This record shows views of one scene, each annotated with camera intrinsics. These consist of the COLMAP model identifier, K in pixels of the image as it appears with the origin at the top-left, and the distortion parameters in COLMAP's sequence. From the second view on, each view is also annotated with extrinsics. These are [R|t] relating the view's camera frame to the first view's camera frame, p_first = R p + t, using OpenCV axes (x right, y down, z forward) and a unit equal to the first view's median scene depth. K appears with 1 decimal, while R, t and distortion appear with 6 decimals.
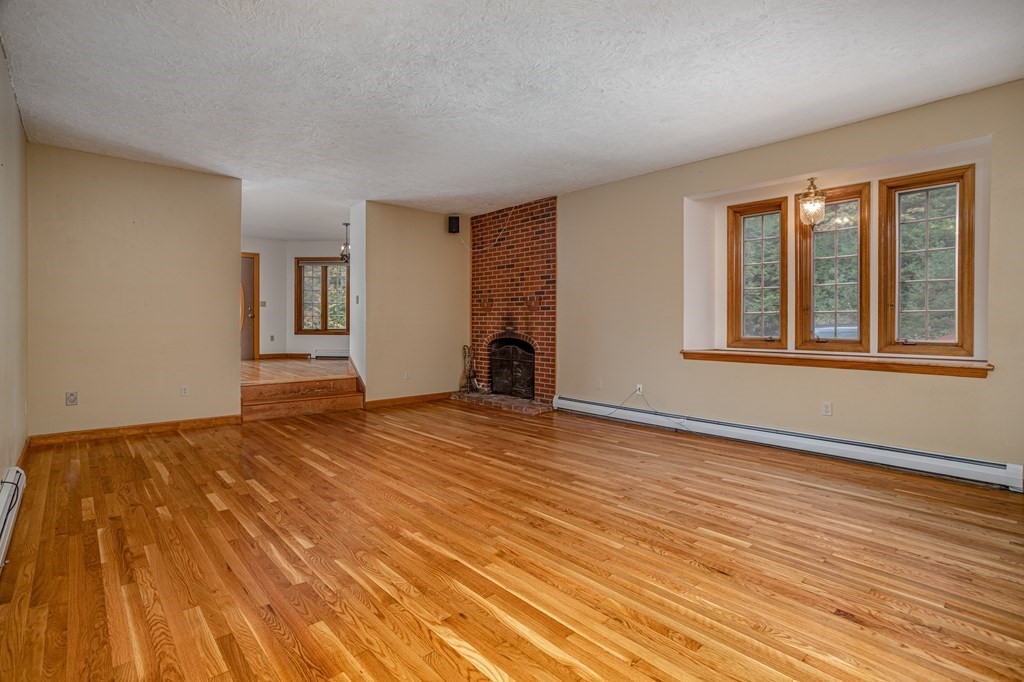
lens RADIAL K [[496.2, 0, 478.9], [0, 496.2, 320.5], [0, 0, 1]] dist [-0.036373, 0.021314]
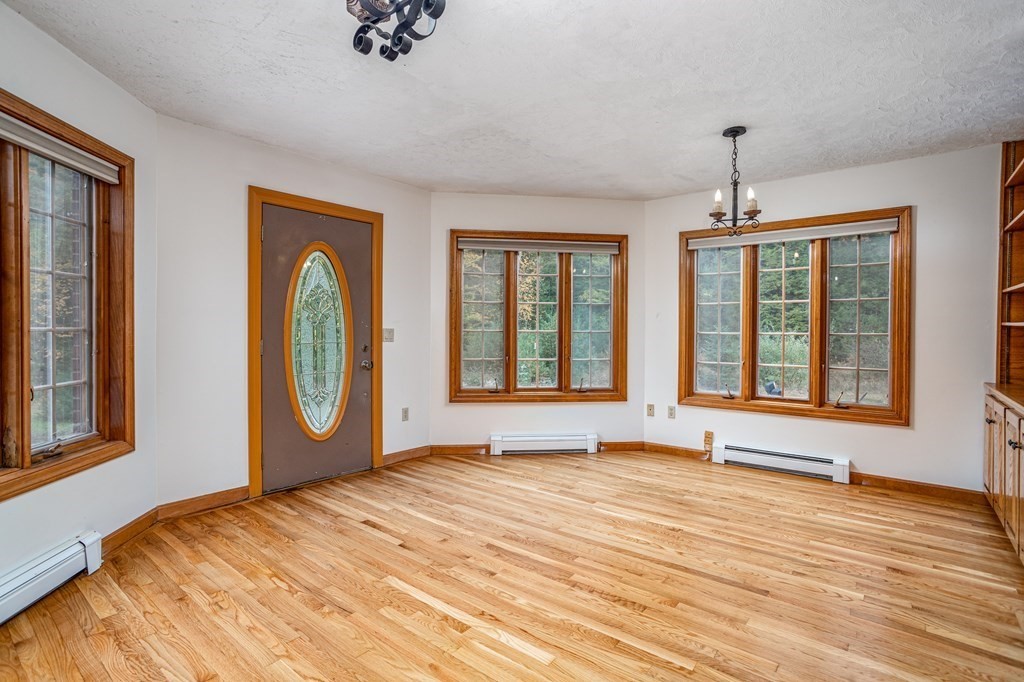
lens RADIAL K [[496.2, 0, 503.1], [0, 496.2, 335.6], [0, 0, 1]] dist [-0.036373, 0.021314]
pose [[0.980631, 0.003489, 0.195834, -0.613412], [-0.005792, 0.999921, 0.011191, -0.055606], [-0.195780, -0.012108, 0.980573, 0.816706]]
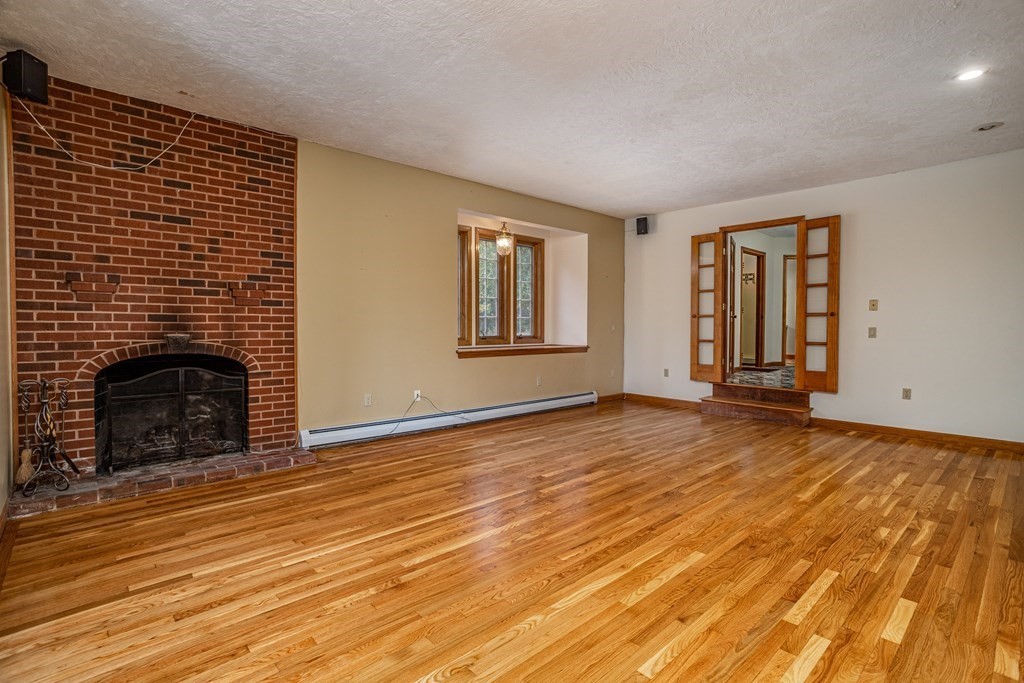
lens RADIAL K [[496.2, 0, 514.1], [0, 496.2, 336.7], [0, 0, 1]] dist [-0.036373, 0.021314]
pose [[-0.054051, -0.025027, 0.998225, -0.497828], [-0.006148, 0.999675, 0.024731, 0.001353], [-0.998519, -0.004800, -0.054187, 0.679725]]
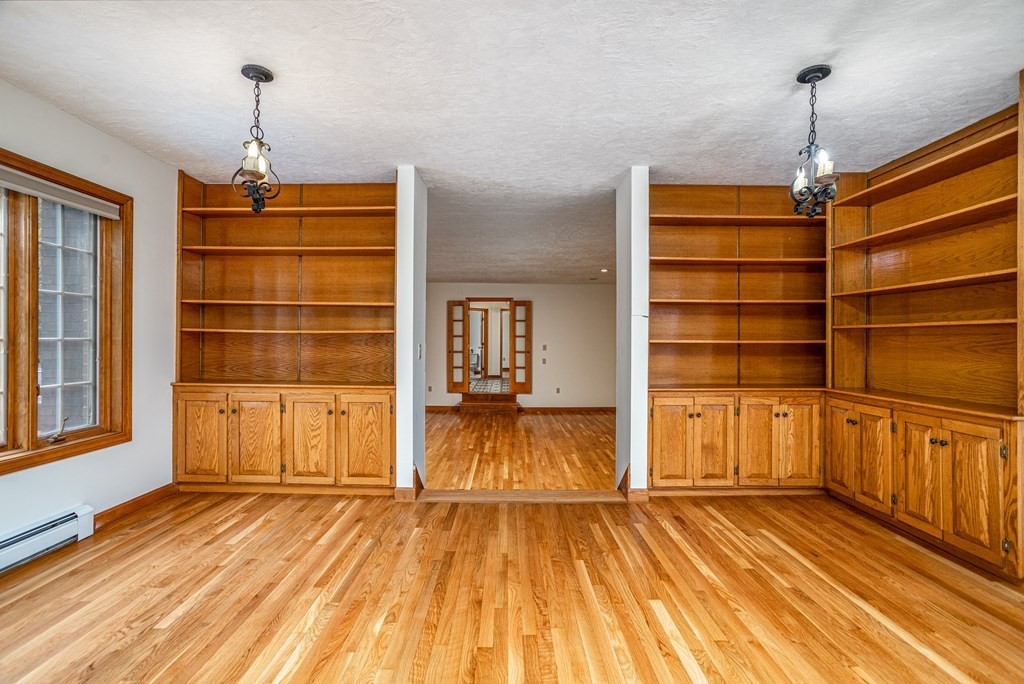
lens RADIAL K [[496.2, 0, 510.3], [0, 496.2, 340.0], [0, 0, 1]] dist [-0.036373, 0.021314]
pose [[-0.774385, -0.004684, 0.632698, -0.670049], [-0.008013, 0.999965, -0.002404, -0.054373], [-0.632664, -0.006932, -0.774395, 1.381290]]
